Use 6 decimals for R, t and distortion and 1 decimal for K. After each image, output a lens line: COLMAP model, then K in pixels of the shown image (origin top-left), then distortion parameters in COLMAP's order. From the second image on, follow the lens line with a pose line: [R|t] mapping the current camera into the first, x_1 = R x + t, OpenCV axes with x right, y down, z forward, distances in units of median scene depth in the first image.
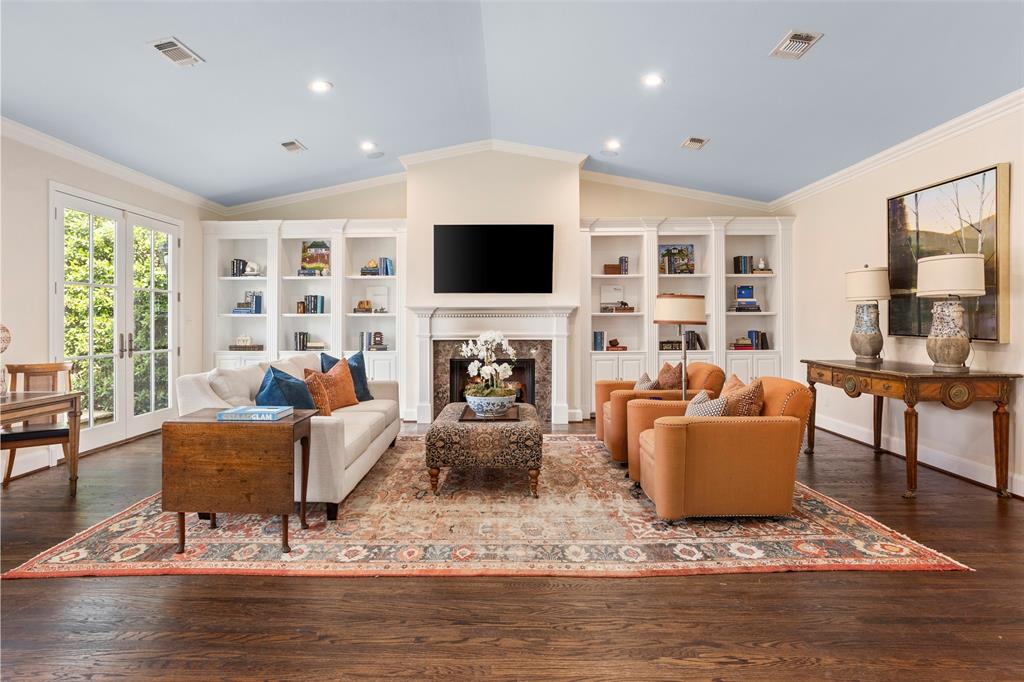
lens RADIAL K [[592.5, 0, 544.9], [0, 592.5, 321.9], [0, 0, 1]] dist [-0.039986, 0.001127]
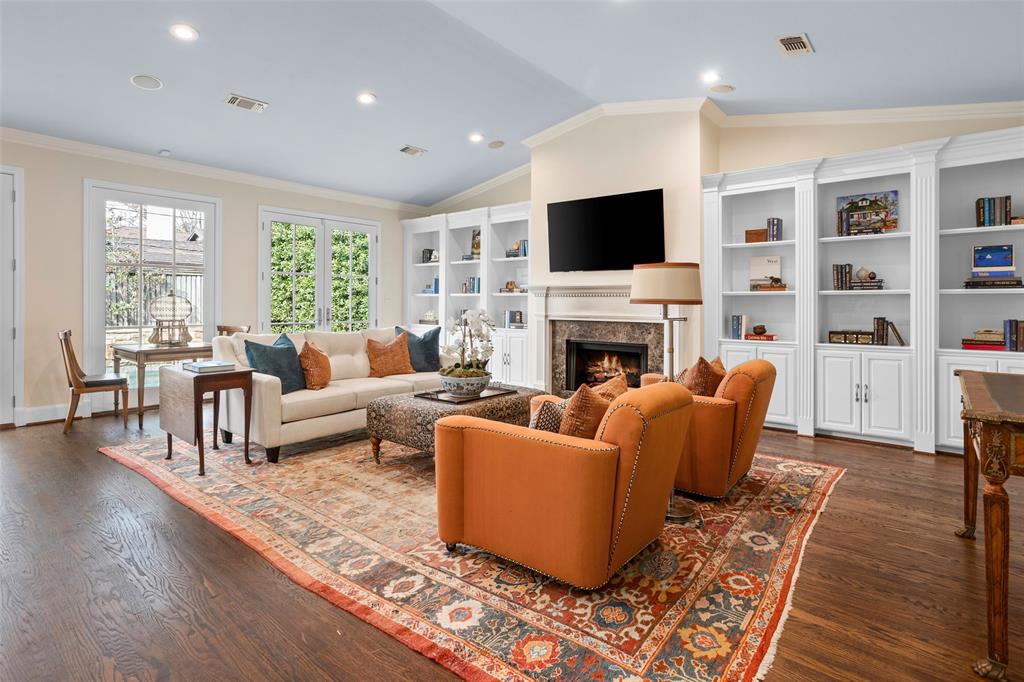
lens RADIAL K [[565.8, 0, 508.4], [0, 565.8, 304.7], [0, 0, 1]] dist [-0.054011, 0.037127]
pose [[0.731959, 0.009129, -0.681287, 0.408506], [-0.009401, 0.999950, 0.003298, 0.003362], [0.681283, 0.003991, 0.732009, 0.257844]]
